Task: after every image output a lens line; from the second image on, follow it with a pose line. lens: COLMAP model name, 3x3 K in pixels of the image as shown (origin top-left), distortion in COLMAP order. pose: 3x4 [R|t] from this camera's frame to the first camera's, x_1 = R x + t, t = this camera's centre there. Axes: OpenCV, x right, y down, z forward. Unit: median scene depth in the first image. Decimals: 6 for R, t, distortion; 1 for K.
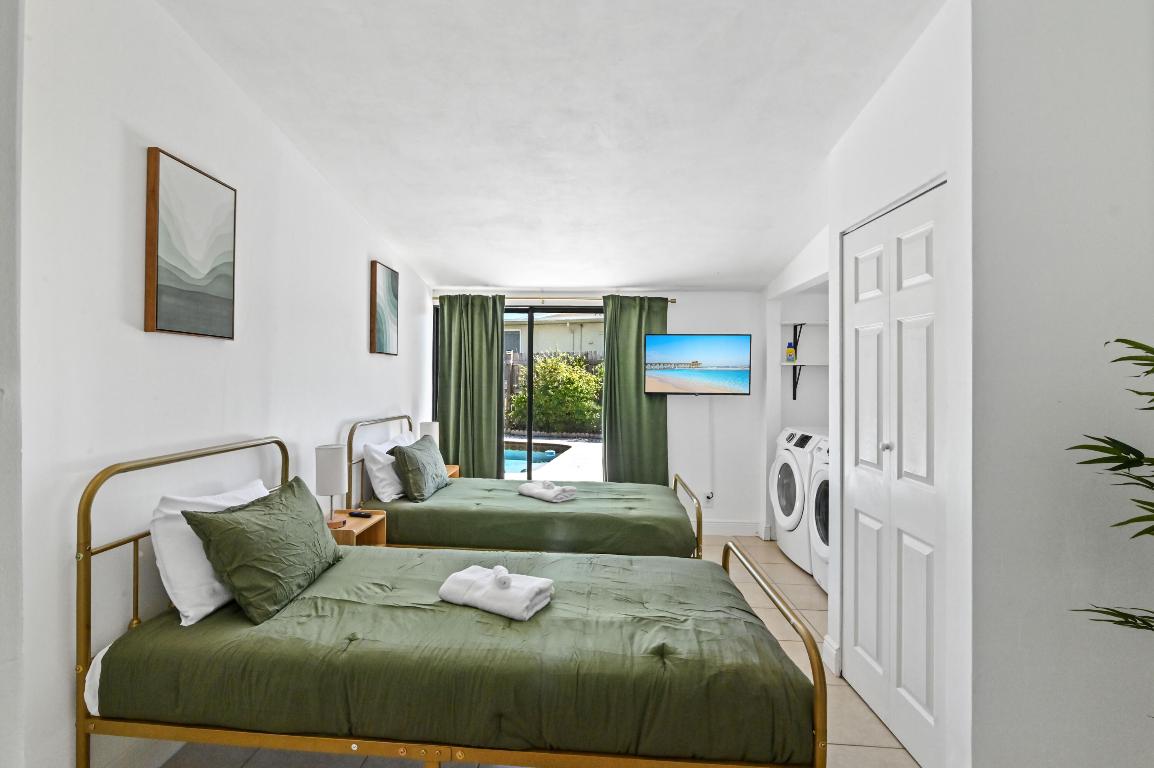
lens RADIAL K [[537.1, 0, 572.5], [0, 537.1, 374.3], [0, 0, 1]] dist [-0.019280, -0.000210]
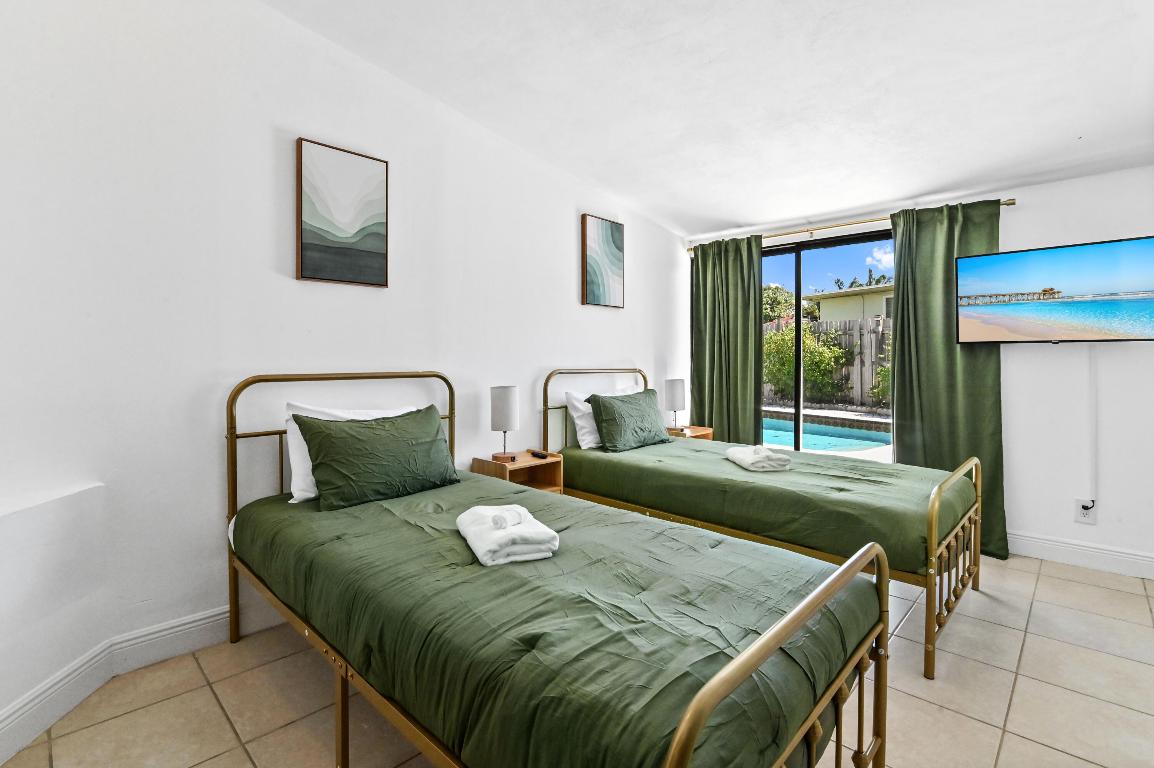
lens RADIAL K [[536.0, 0, 572.9], [0, 536.0, 355.5], [0, 0, 1]] dist [-0.010605, -0.000141]
pose [[0.762219, -0.016015, -0.647121, 0.288852], [0.019302, 0.999812, -0.002008, 0.063029], [0.647031, -0.010960, 0.762385, 0.217869]]
